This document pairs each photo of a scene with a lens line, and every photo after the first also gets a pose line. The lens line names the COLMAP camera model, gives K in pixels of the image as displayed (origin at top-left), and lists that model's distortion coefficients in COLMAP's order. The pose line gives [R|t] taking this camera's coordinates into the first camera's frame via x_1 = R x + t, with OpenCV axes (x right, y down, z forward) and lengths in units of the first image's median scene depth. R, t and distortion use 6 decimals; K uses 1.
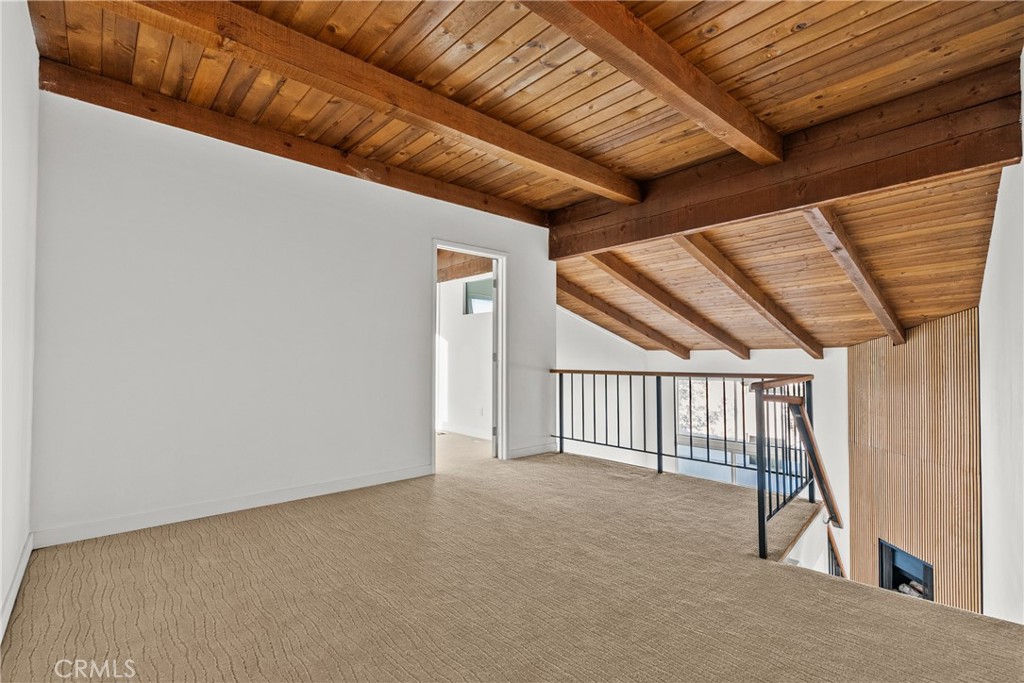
lens RADIAL K [[466.2, 0, 510.5], [0, 466.2, 344.7], [0, 0, 1]] dist [-0.001628, 0.000963]
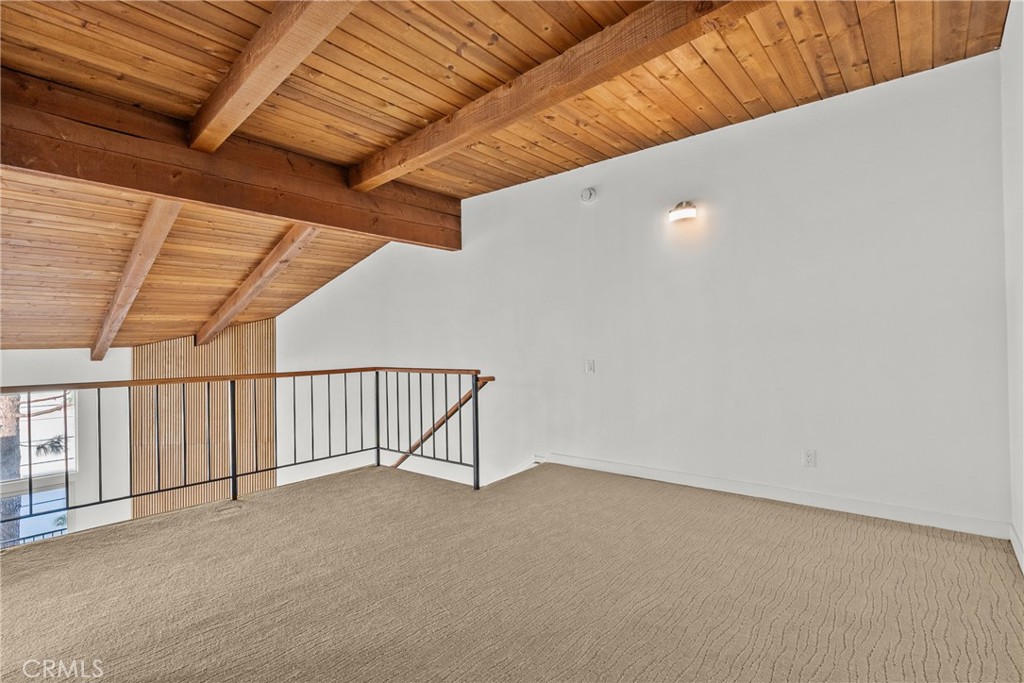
lens RADIAL K [[466.2, 0, 510.5], [0, 466.2, 344.7], [0, 0, 1]] dist [-0.001628, 0.000963]
pose [[-0.118472, 0.011839, 0.992887, -0.750260], [-0.003101, 0.999920, -0.012293, 0.021036], [-0.992953, -0.004536, -0.118426, 0.860168]]
